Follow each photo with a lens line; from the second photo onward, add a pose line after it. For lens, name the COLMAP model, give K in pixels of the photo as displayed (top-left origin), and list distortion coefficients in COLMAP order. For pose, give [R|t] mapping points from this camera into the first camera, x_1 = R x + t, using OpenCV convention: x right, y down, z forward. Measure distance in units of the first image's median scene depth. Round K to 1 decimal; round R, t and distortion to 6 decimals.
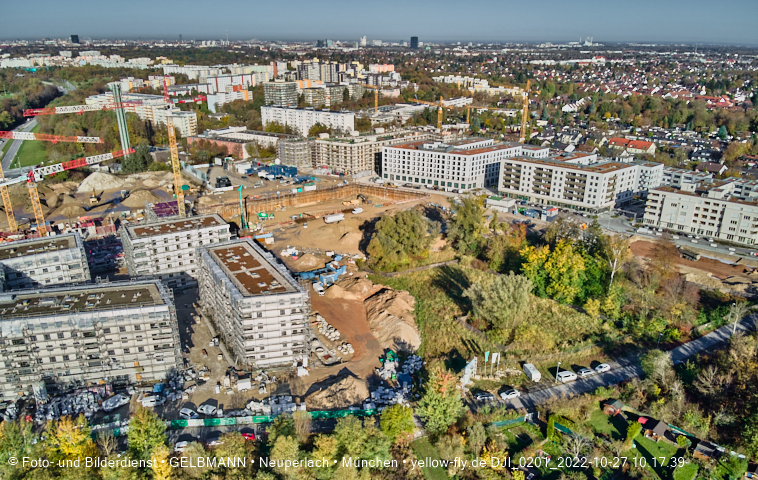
lens RADIAL K [[550.5, 0, 375.0], [0, 550.5, 259.7], [0, 0, 1]] dist [0.079212, -0.109883]
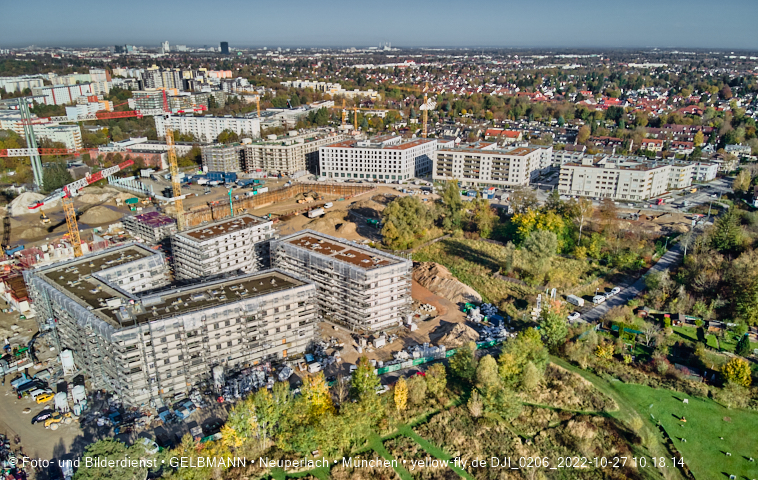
lens RADIAL K [[550.5, 0, 375.0], [0, 550.5, 259.7], [0, 0, 1]] dist [0.079212, -0.109883]
pose [[0.946714, -0.121796, 0.298159, -0.240246], [0.124132, 0.992203, 0.011164, 0.014424], [-0.297193, 0.026442, 0.954451, -0.052741]]
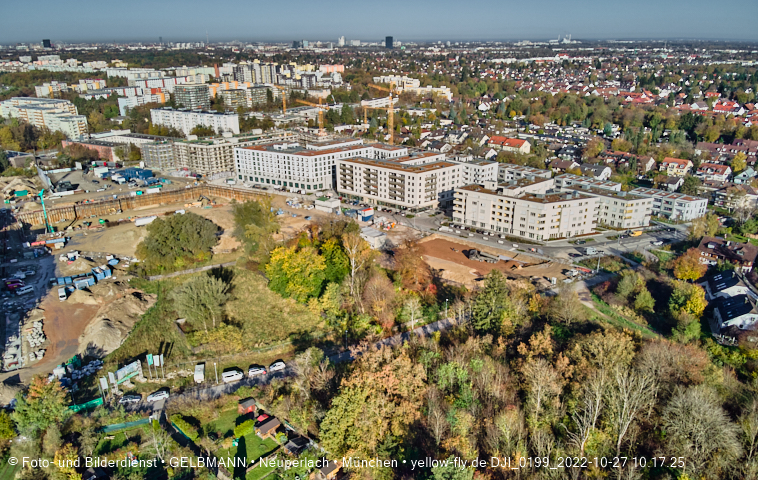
lens RADIAL K [[550.5, 0, 375.0], [0, 550.5, 259.7], [0, 0, 1]] dist [0.079212, -0.109883]
pose [[0.999620, -0.019865, 0.019112, 0.255062], [0.019864, 0.999803, 0.000277, 0.001192], [-0.019114, 0.000103, 0.999817, -0.005795]]
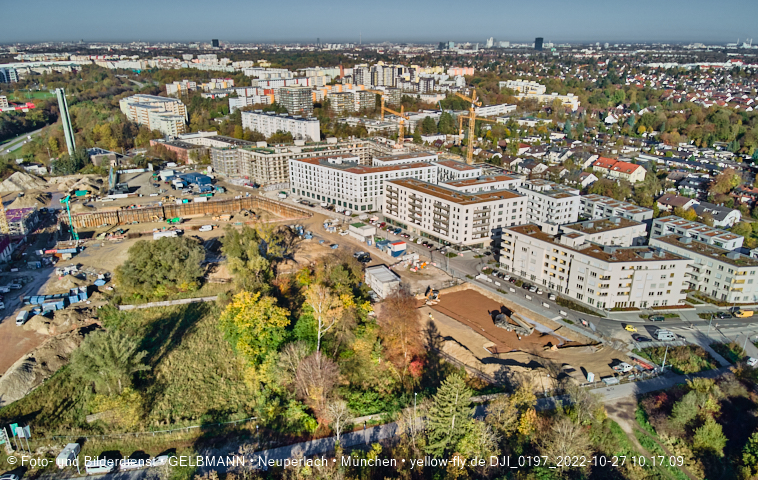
lens RADIAL K [[550.5, 0, 375.0], [0, 550.5, 259.7], [0, 0, 1]] dist [0.079212, -0.109883]
pose [[0.974369, 0.077022, -0.211360, 0.380632], [-0.077681, 0.996965, 0.005198, -0.054305], [0.211118, 0.011354, 0.977395, 0.127283]]
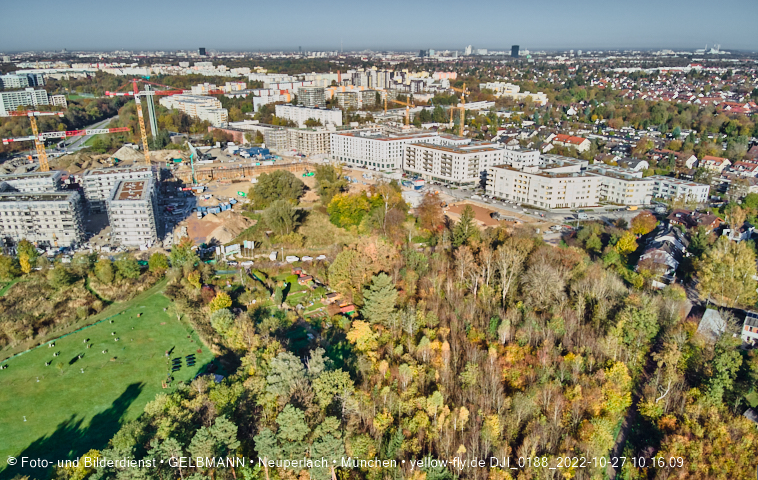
lens RADIAL K [[546.4, 0, 374.9], [0, 546.4, 258.8], [0, 0, 1]] dist [0.075706, -0.104347]
pose [[0.981370, 0.060146, -0.182471, 0.377941], [-0.062690, 0.997999, -0.008199, 0.089797], [0.181613, 0.019486, 0.983177, -0.227592]]
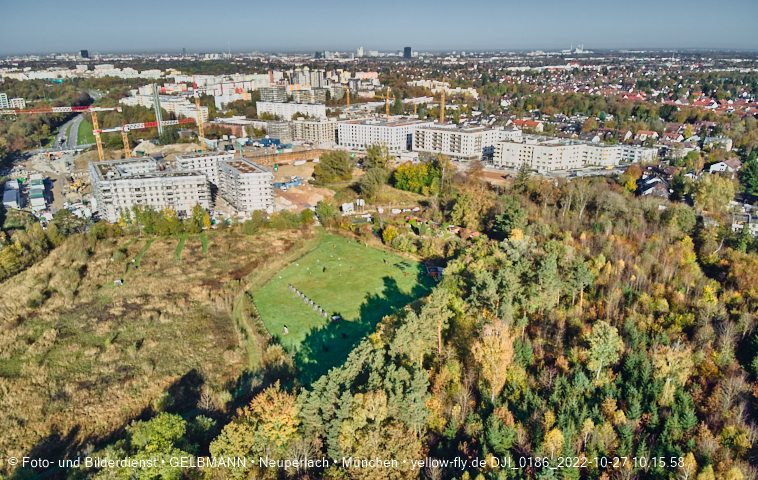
lens RADIAL K [[542.9, 0, 375.6], [0, 542.9, 264.8], [0, 0, 1]] dist [0.070492, -0.095159]
pose [[0.999907, -0.013154, -0.003485, 0.117251], [0.013140, 0.999906, -0.003830, 0.181720], [0.003536, 0.003784, 0.999987, -0.451873]]
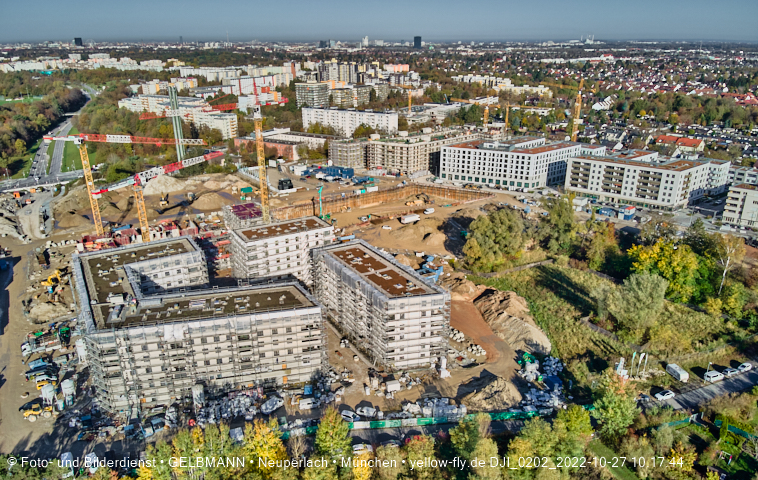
lens RADIAL K [[550.5, 0, 375.0], [0, 550.5, 259.7], [0, 0, 1]] dist [0.079212, -0.109883]
pose [[0.999961, -0.008691, -0.001696, -0.110716], [0.008691, 0.999962, -0.000078, -0.001431], [0.001697, 0.000063, 0.999999, 0.001721]]
